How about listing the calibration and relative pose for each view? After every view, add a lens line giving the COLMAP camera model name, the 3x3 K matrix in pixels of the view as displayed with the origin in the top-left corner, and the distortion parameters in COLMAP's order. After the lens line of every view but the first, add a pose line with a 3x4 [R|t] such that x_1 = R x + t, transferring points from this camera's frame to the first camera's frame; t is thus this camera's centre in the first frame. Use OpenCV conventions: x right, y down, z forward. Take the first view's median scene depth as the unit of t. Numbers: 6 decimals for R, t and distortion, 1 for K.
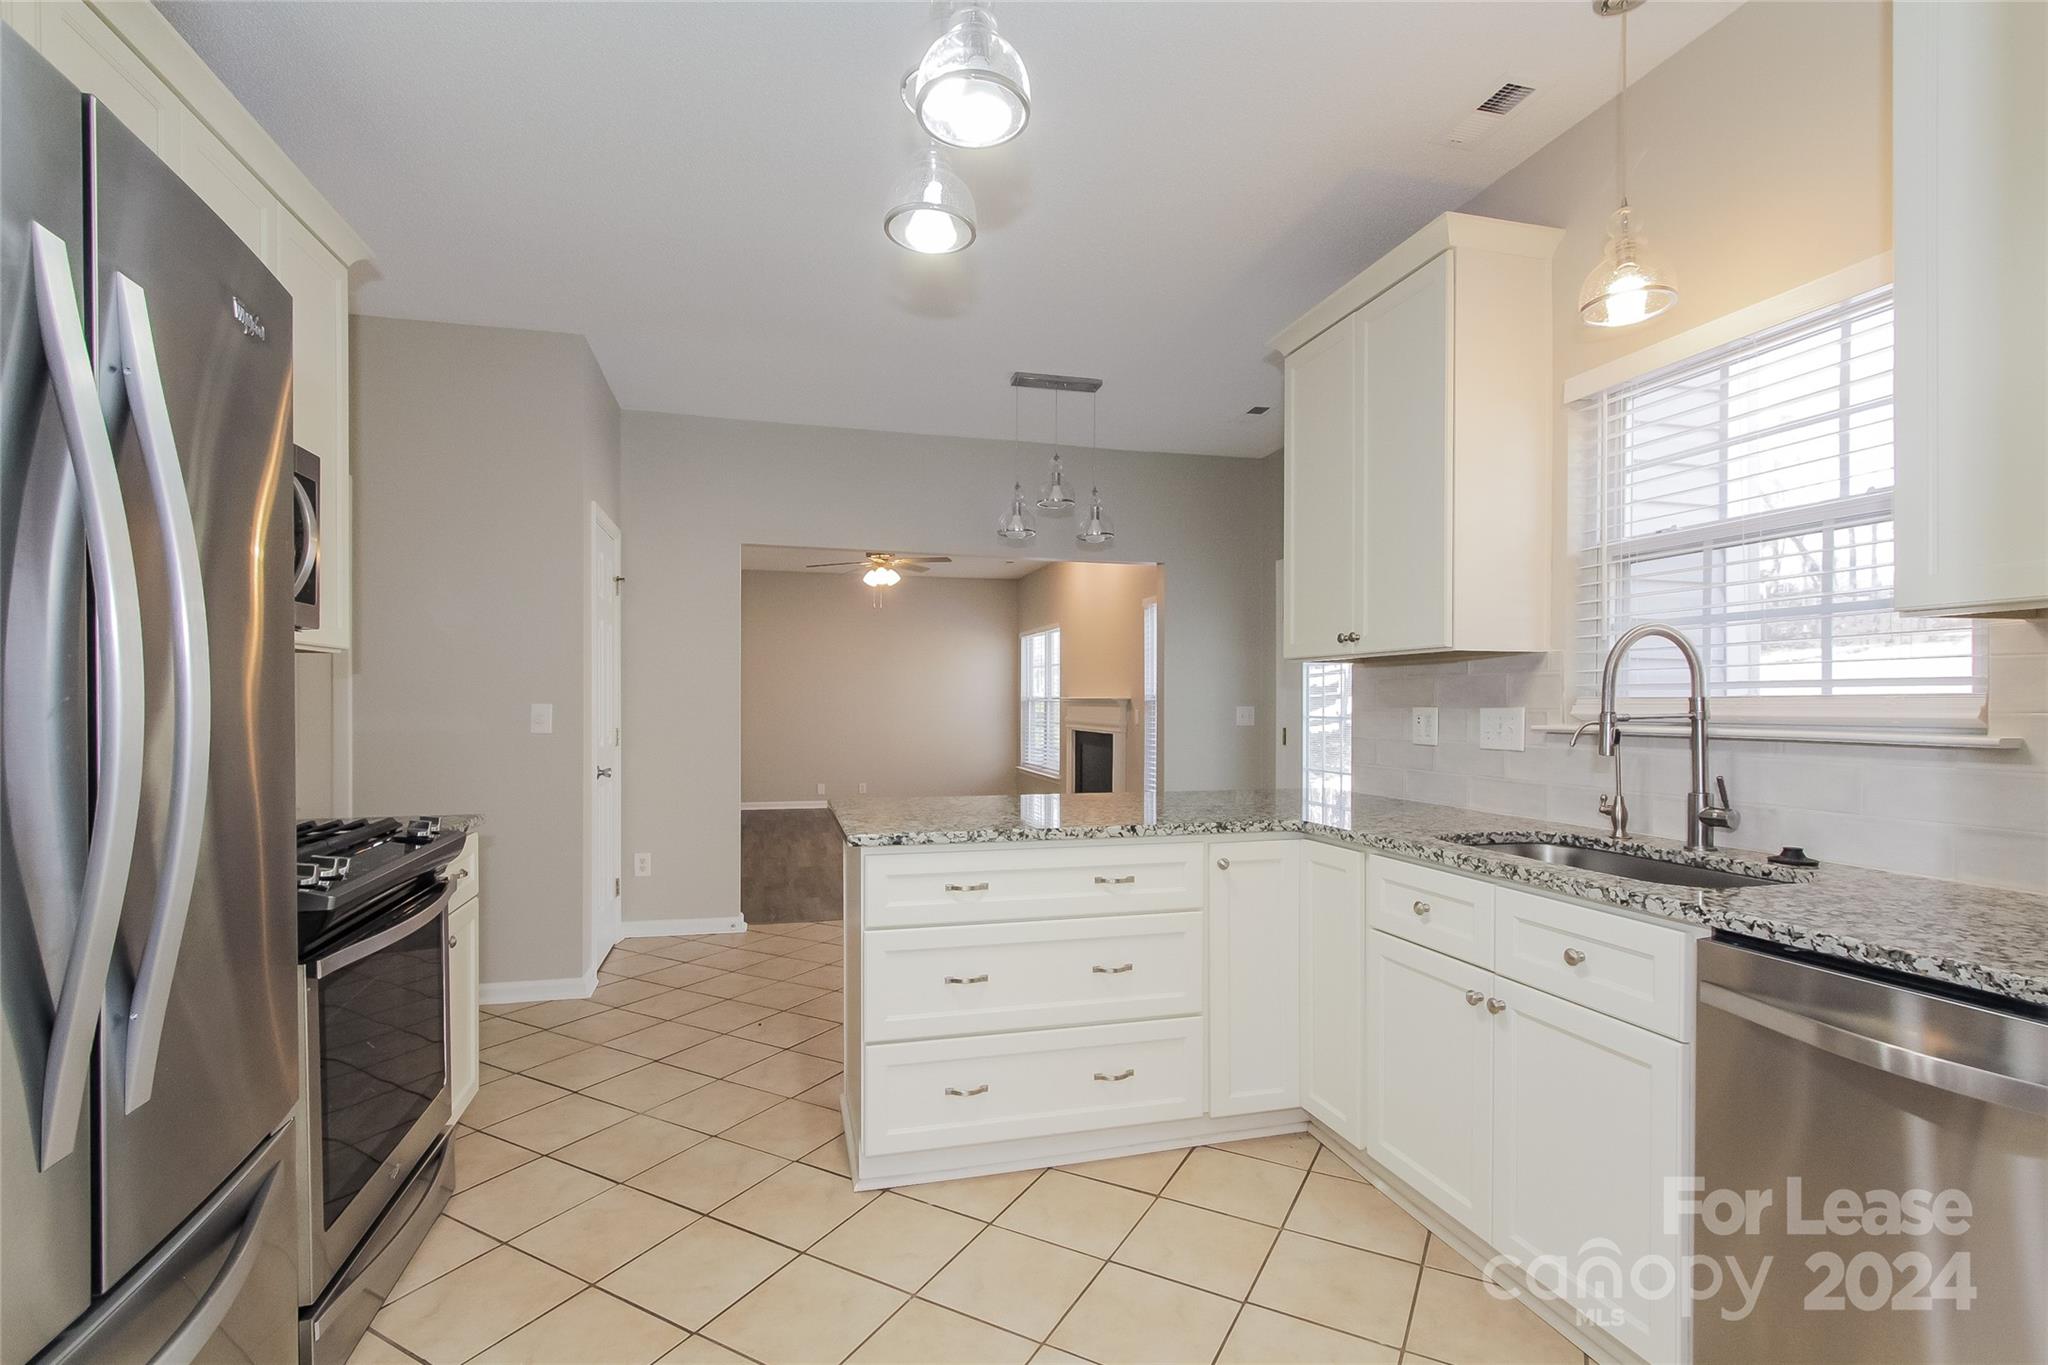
lens RADIAL K [[954.7, 0, 1024.6], [0, 954.7, 714.8], [0, 0, 1]] dist [0.000140, 0.000023]
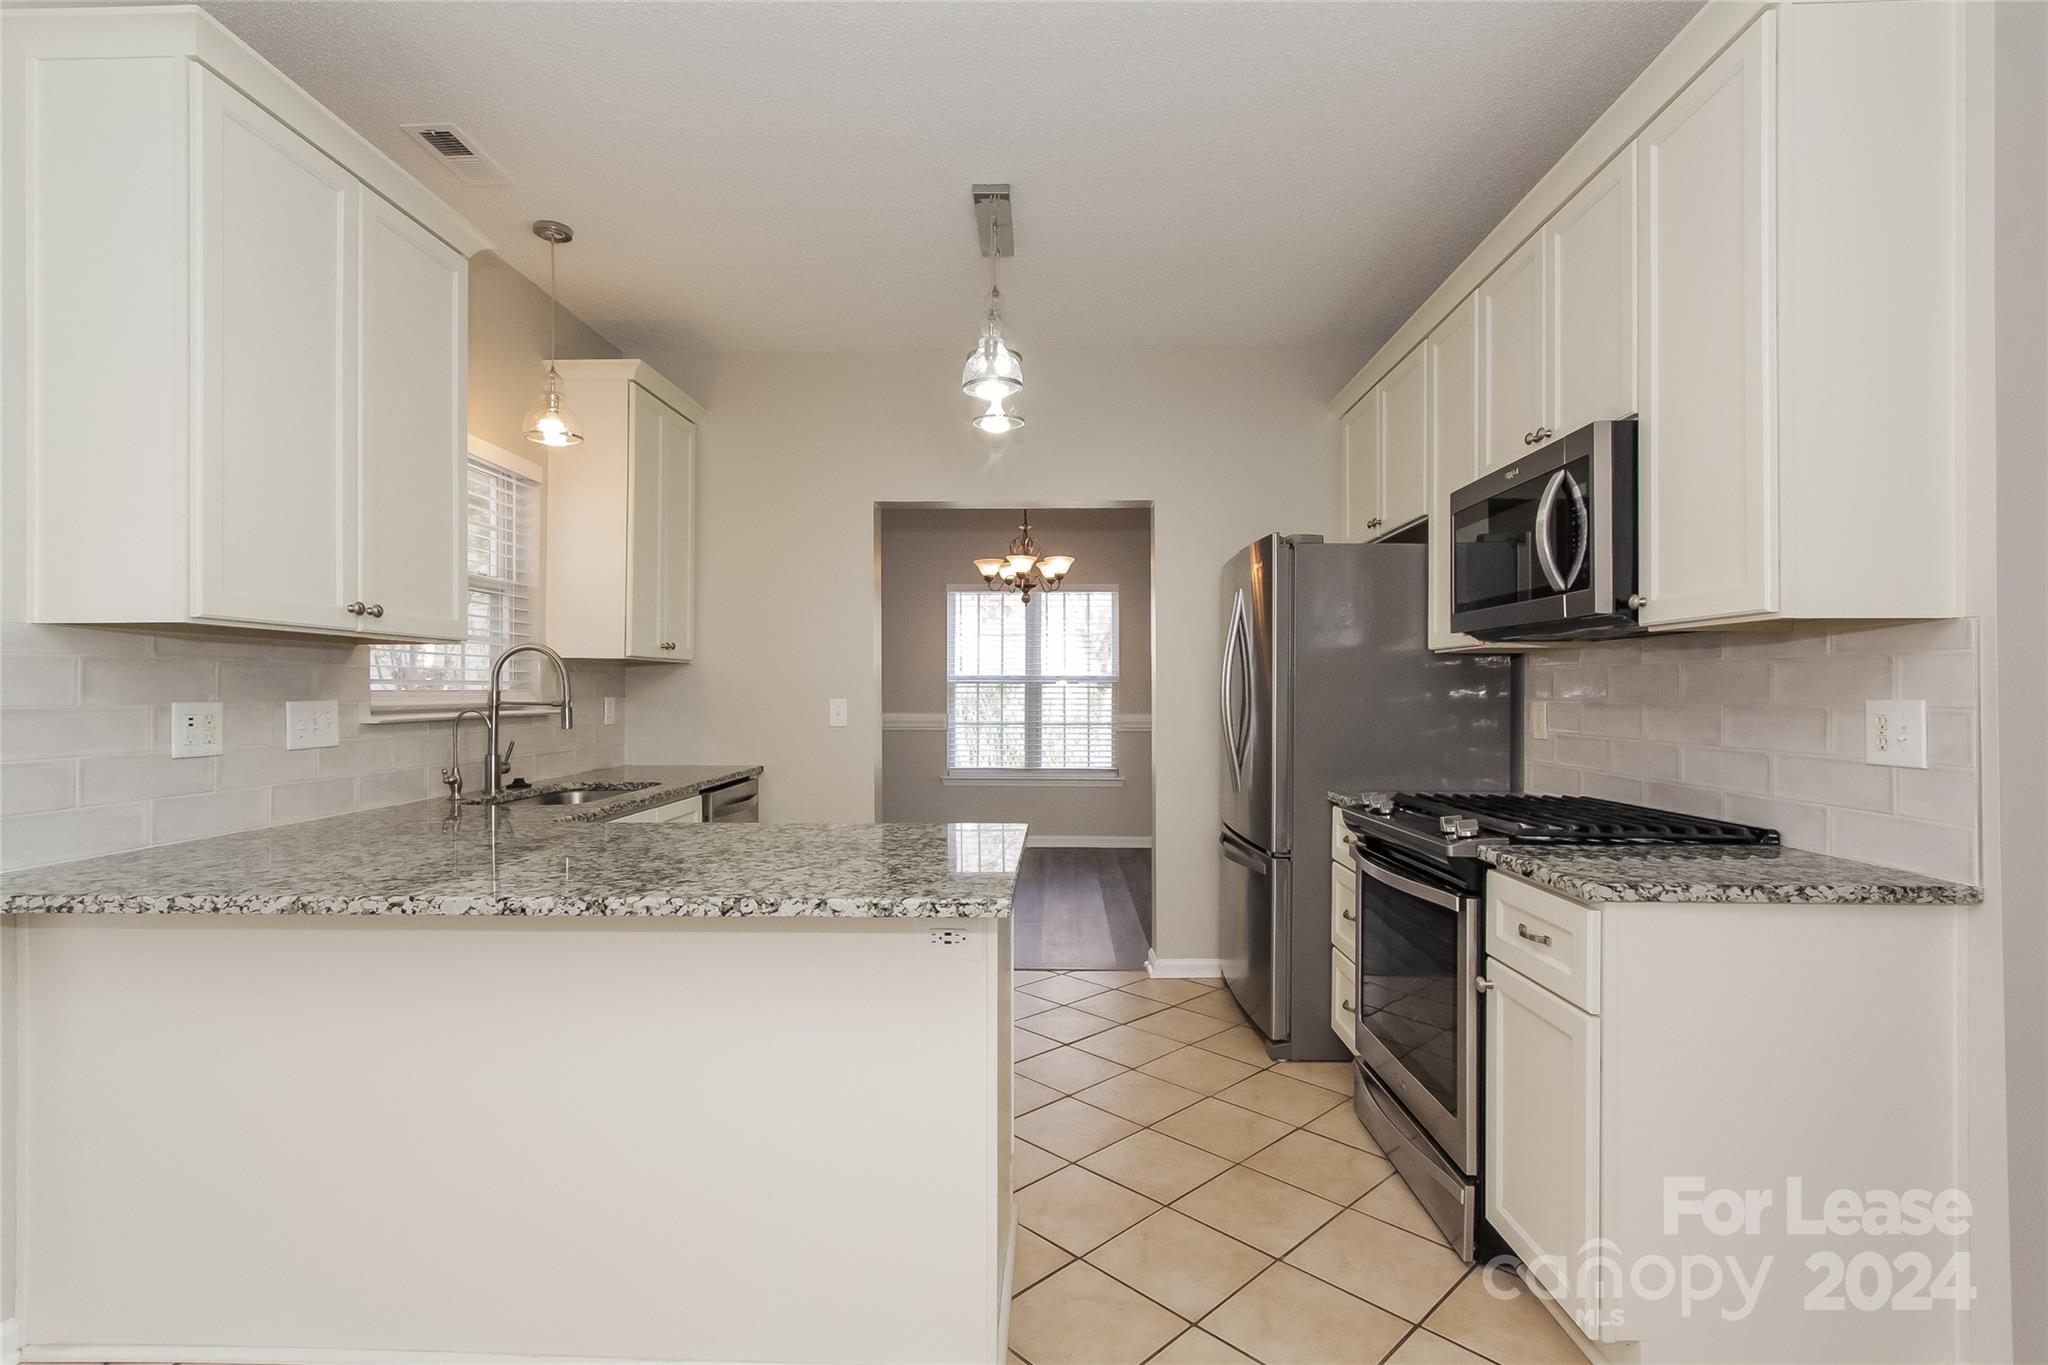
lens RADIAL K [[952.5, 0, 1024.0], [0, 952.5, 682.5], [0, 0, 1]] dist [0.000044, 0.000004]
pose [[-0.959203, -0.001607, 0.282713, -0.507225], [-0.001116, 0.999998, 0.001896, -0.035035], [-0.282715, 0.001503, -0.959203, 2.148823]]
